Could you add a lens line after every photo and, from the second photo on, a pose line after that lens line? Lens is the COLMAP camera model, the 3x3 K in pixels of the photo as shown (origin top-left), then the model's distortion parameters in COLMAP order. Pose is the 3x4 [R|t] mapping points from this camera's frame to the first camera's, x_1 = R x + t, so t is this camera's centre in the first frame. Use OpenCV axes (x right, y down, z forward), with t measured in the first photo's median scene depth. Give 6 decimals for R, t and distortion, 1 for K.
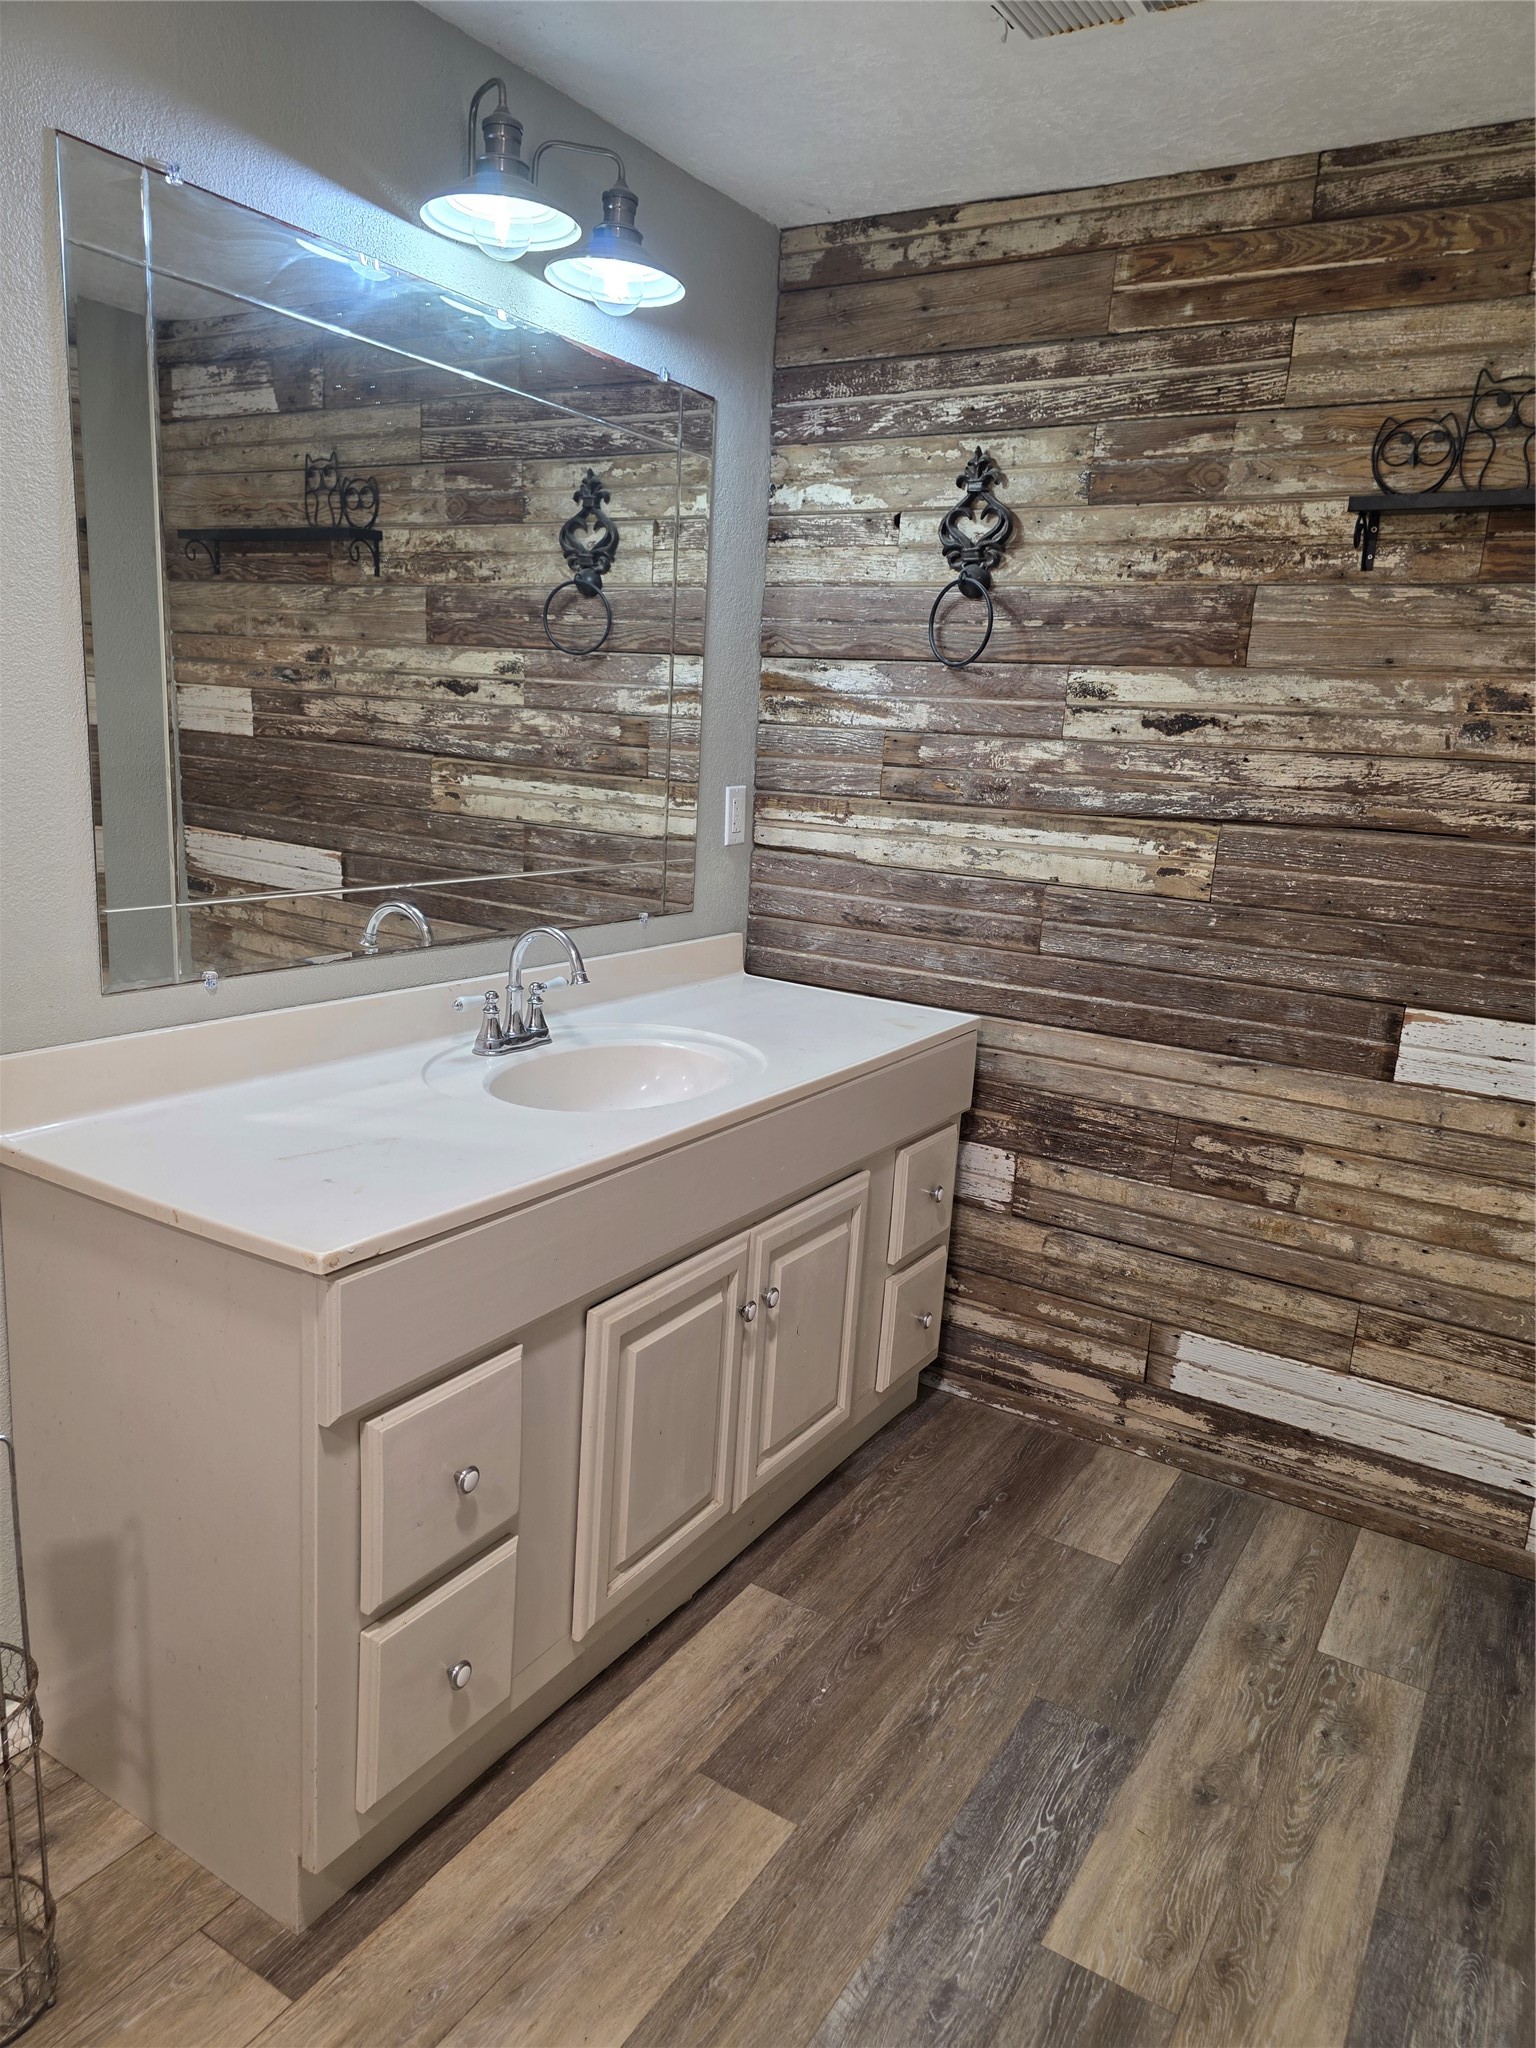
lens RADIAL K [[1357.7, 0, 784.2], [0, 1357.7, 1031.4], [0, 0, 1]] dist [0.065131, -0.061125]
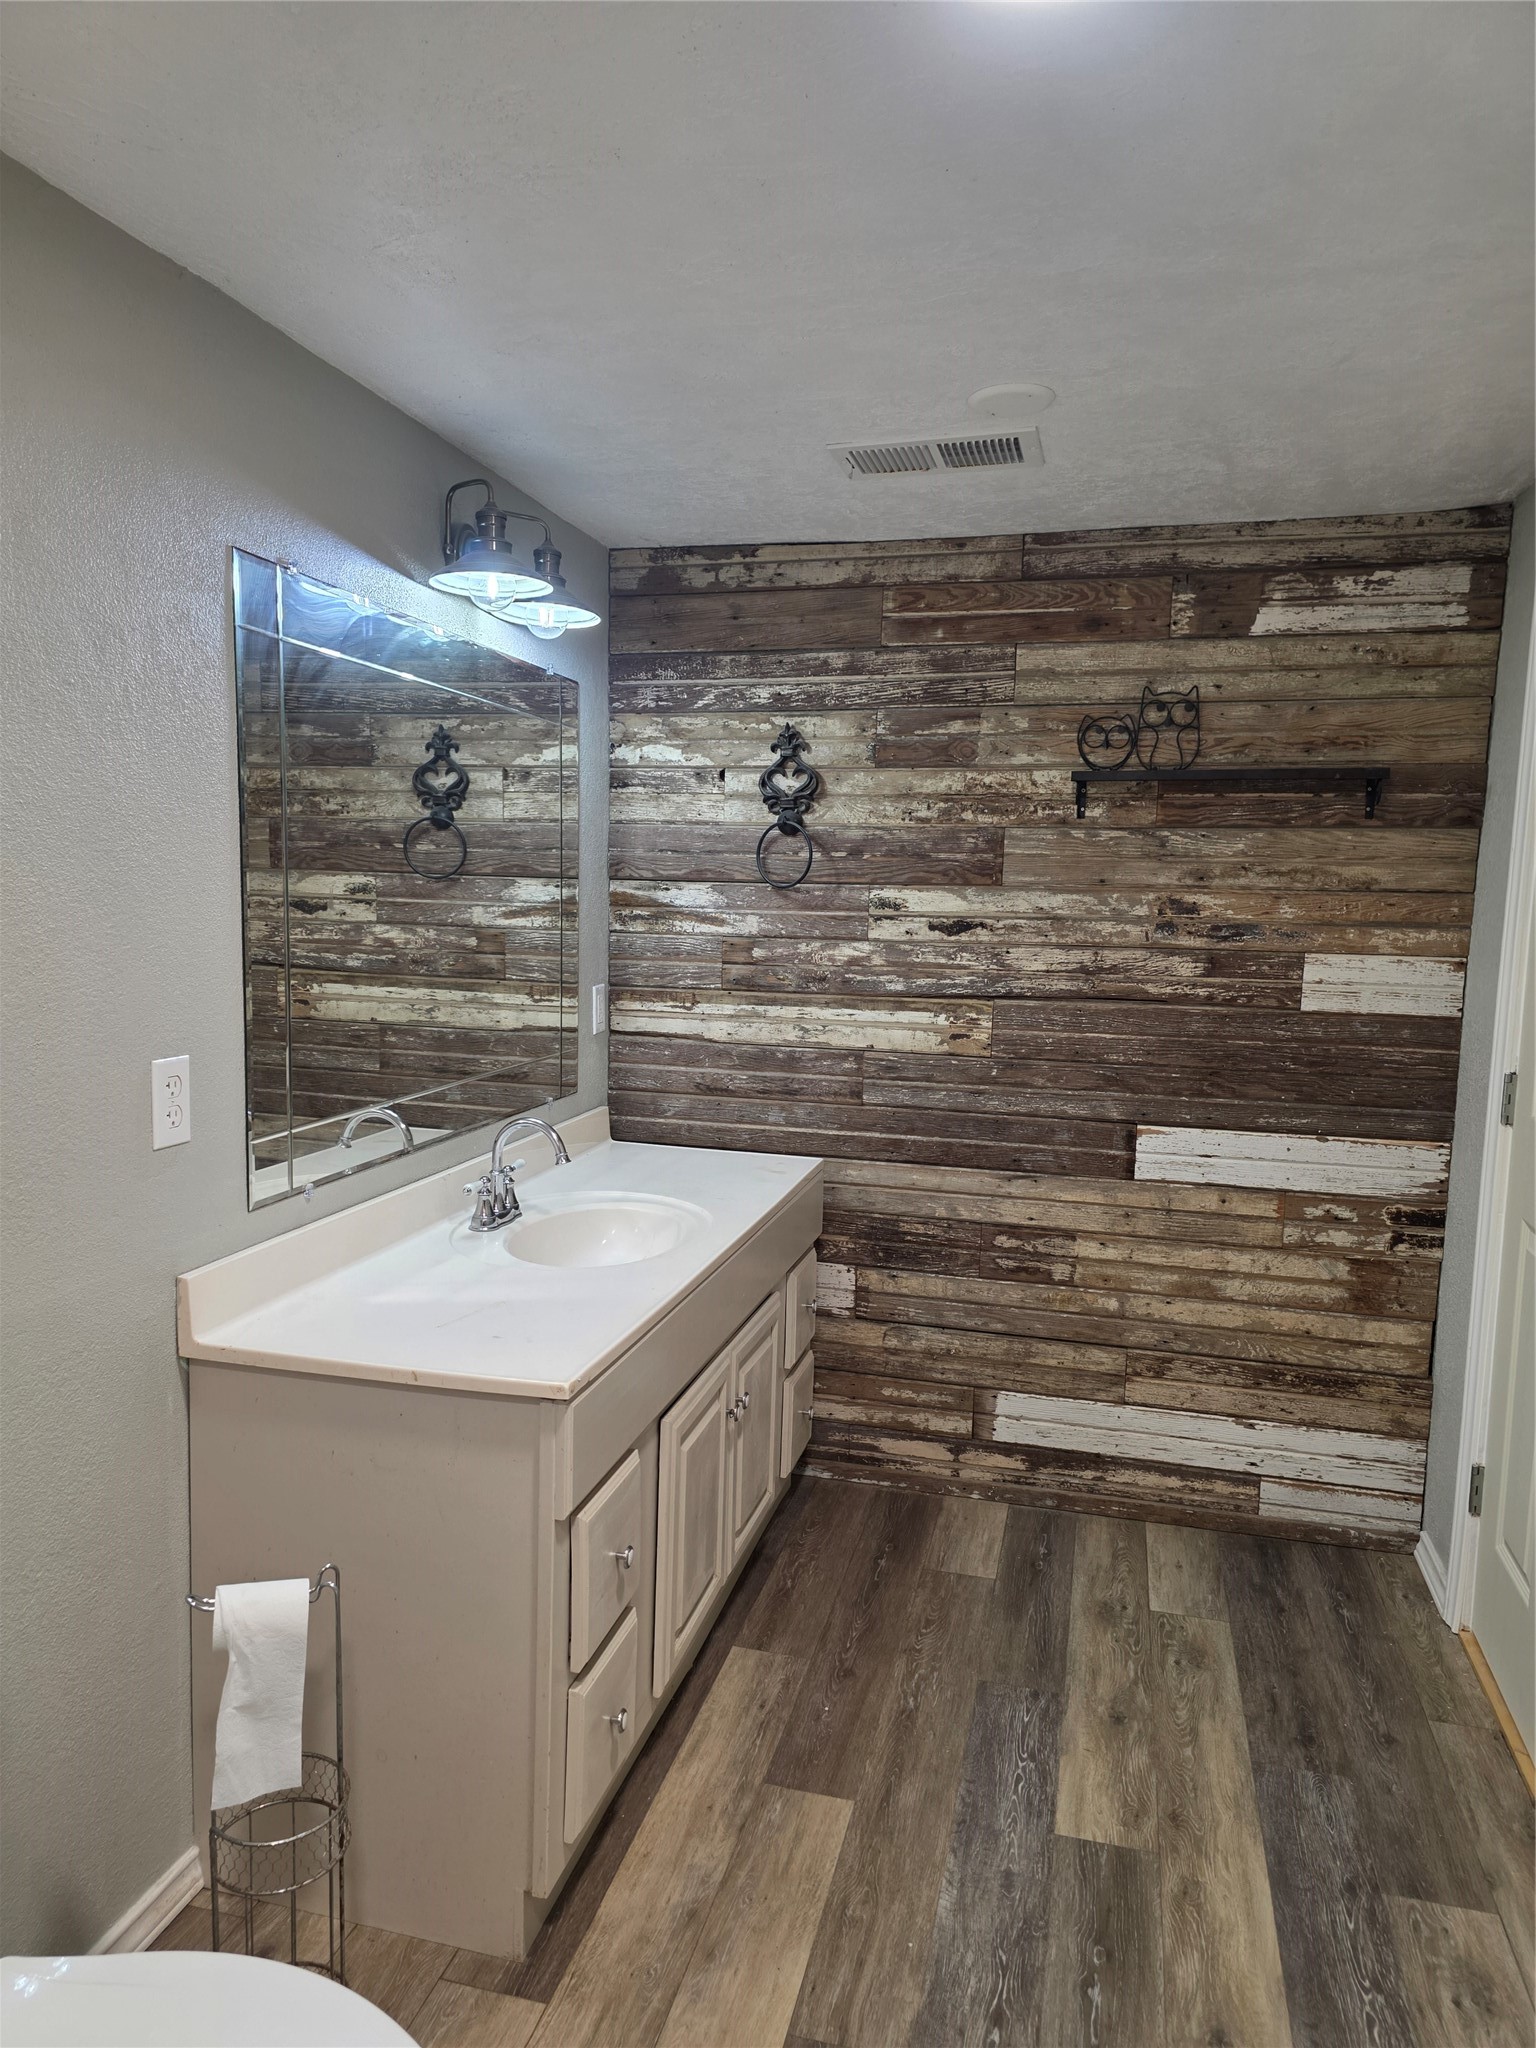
lens RADIAL K [[1357.7, 0, 766.2], [0, 1357.7, 1042.5], [0, 0, 1]] dist [0.065131, -0.061125]
pose [[0.955244, -0.068235, 0.287840, -0.277859], [0.094808, 0.992325, -0.079395, -0.025020], [-0.280214, 0.103131, 0.954382, -0.200745]]
